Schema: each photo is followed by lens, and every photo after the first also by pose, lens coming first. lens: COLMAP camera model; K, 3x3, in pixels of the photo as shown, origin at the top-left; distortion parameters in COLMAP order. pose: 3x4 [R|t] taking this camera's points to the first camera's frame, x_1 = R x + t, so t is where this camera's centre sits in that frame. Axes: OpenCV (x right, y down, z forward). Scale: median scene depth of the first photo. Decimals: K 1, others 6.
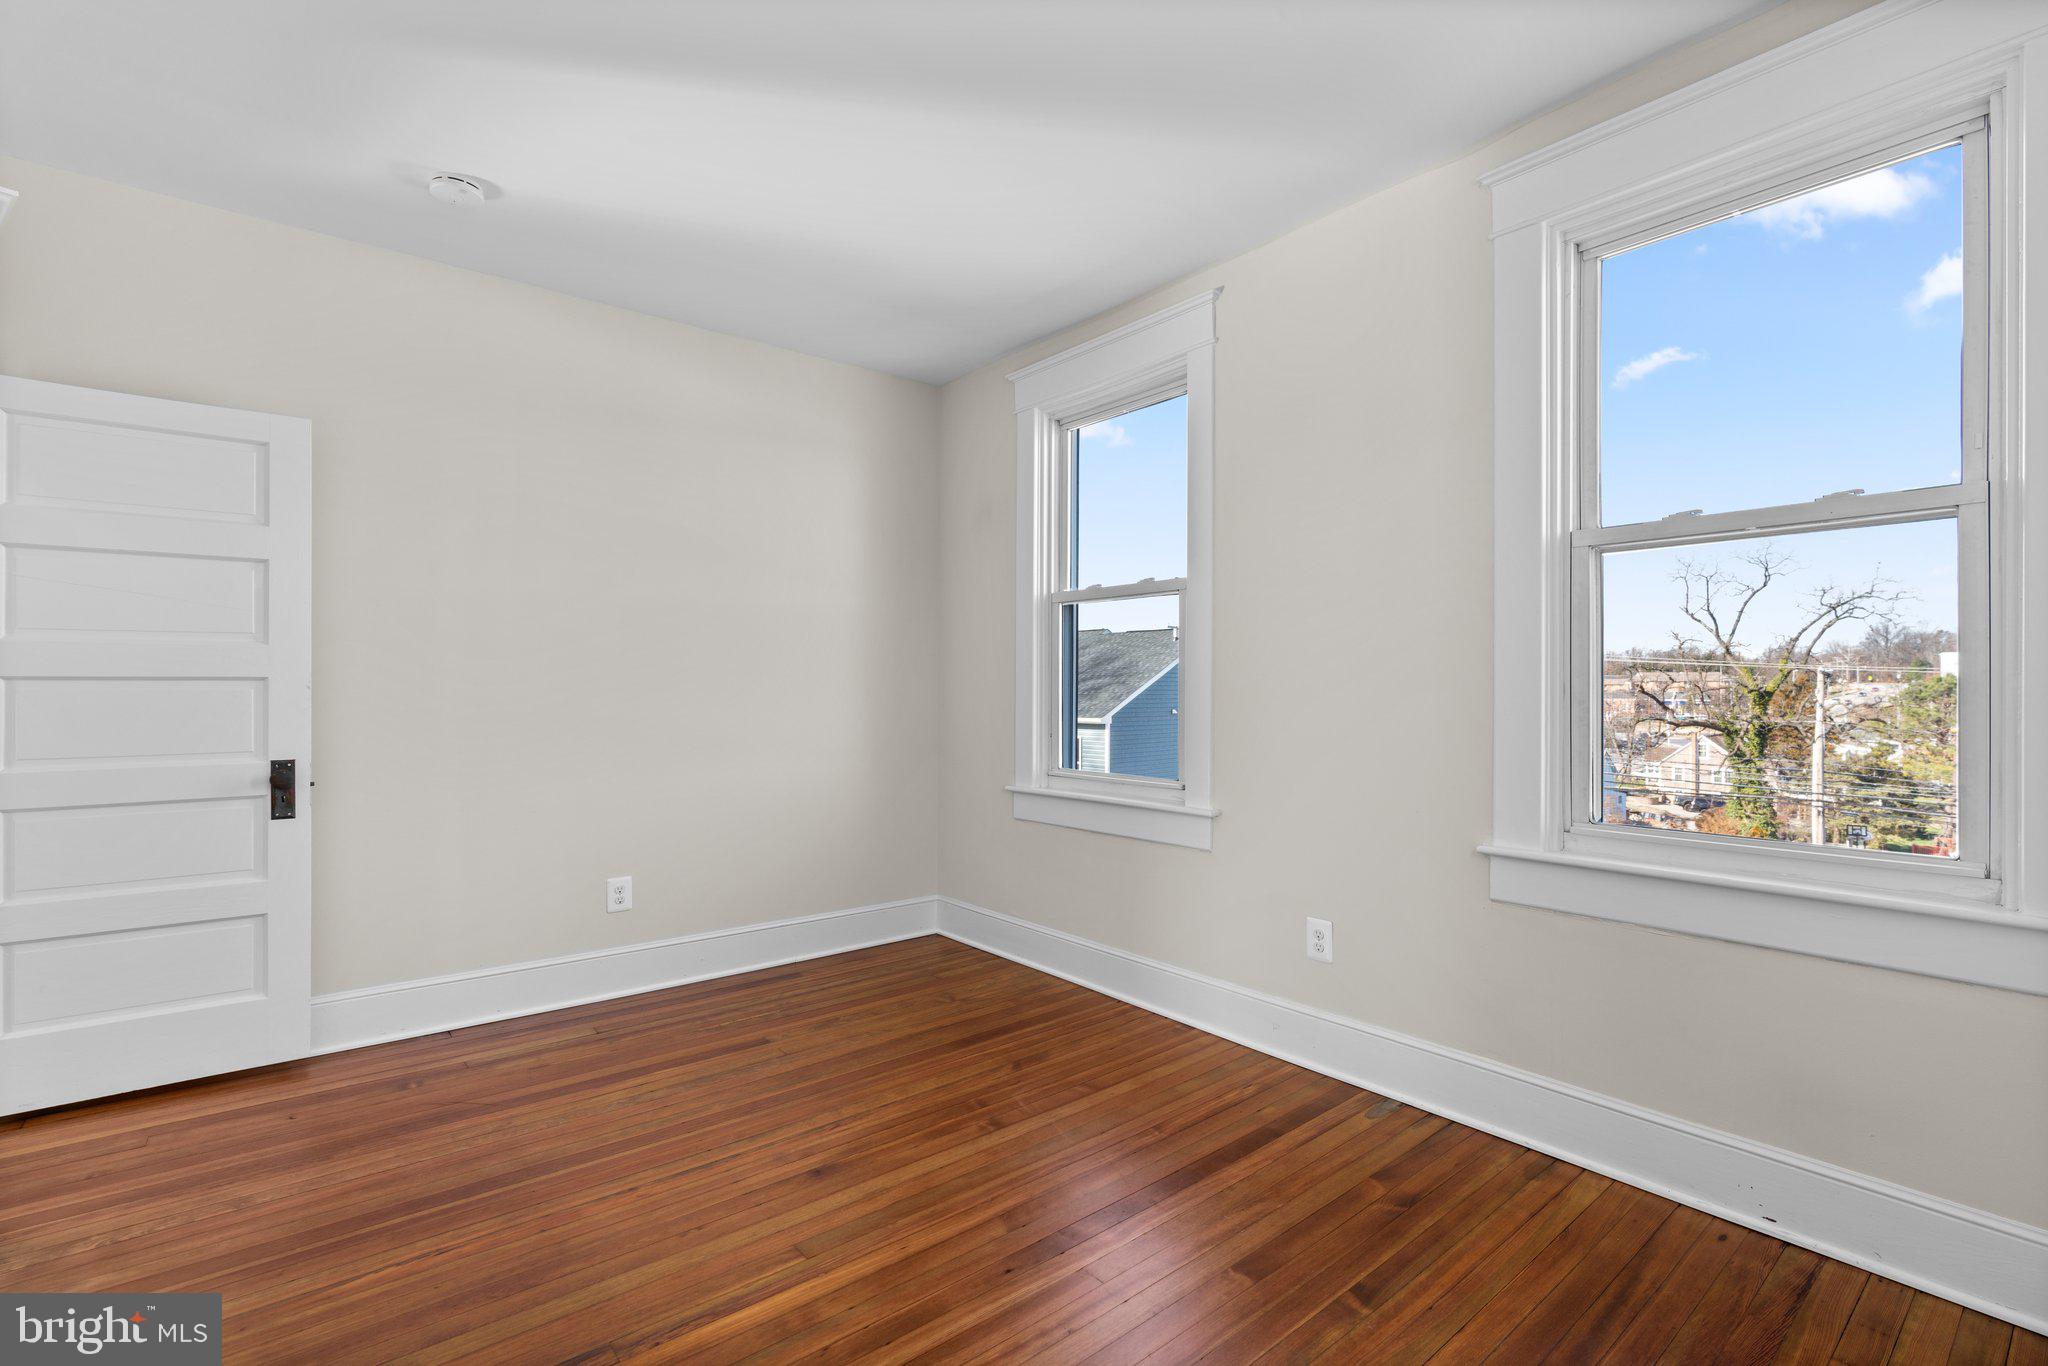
lens RADIAL K [[925.9, 0, 1009.2], [0, 925.9, 688.5], [0, 0, 1]] dist [-0.001479, 0.000657]
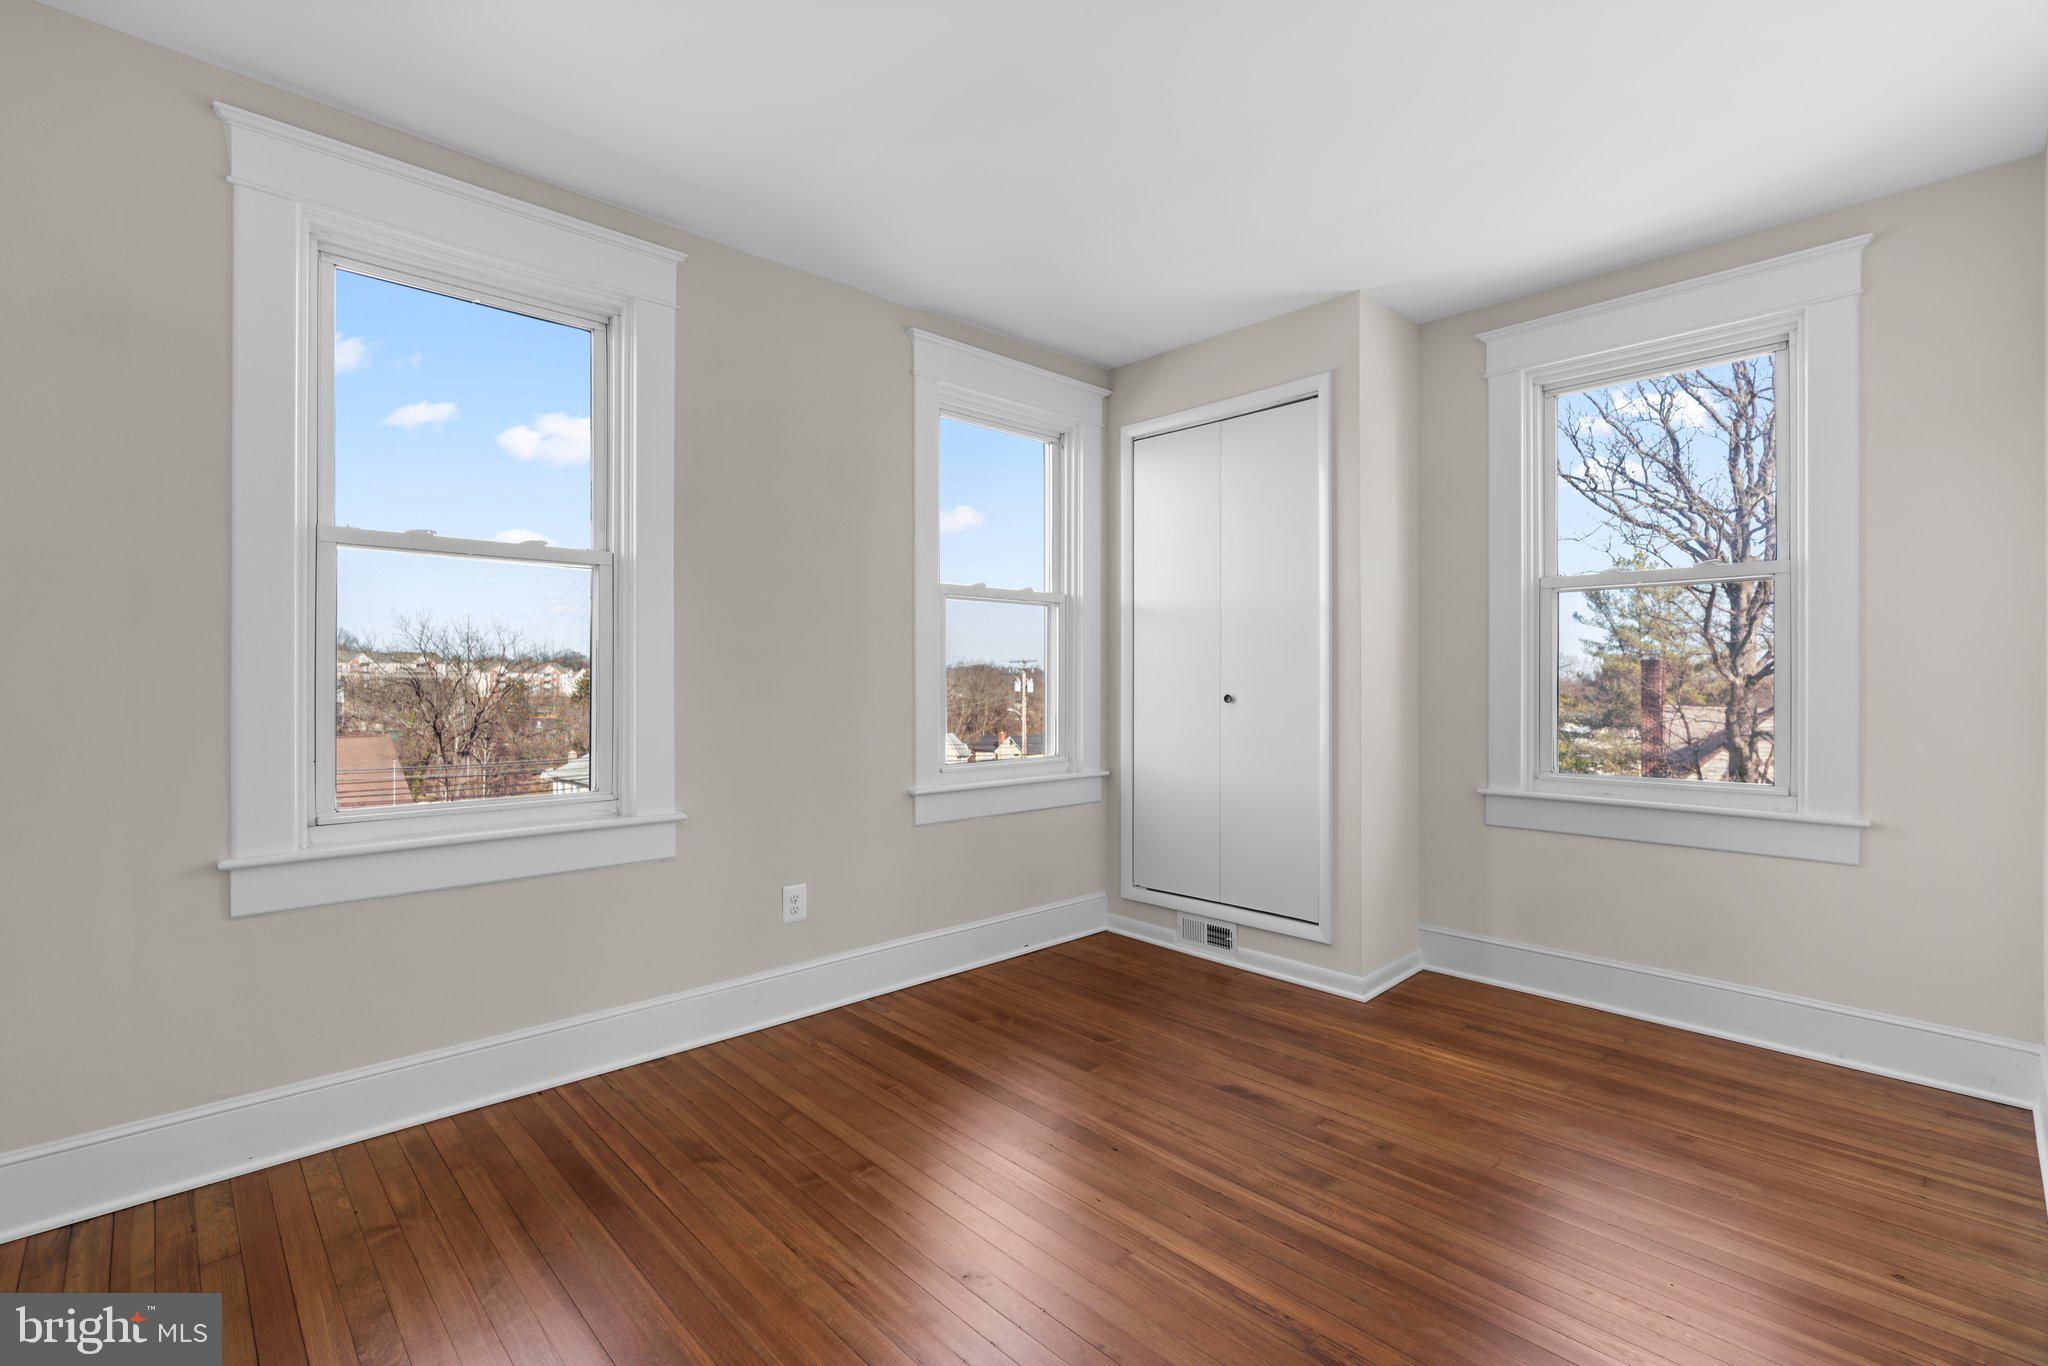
lens RADIAL K [[920.1, 0, 1024.0], [0, 920.1, 683.0], [0, 0, 1]] dist [-0.000125, 0.000371]
pose [[-0.082677, -0.002155, 0.996574, -0.901062], [-0.000014, 0.999998, 0.002161, -0.001153], [-0.996576, 0.000165, -0.082676, 0.900347]]
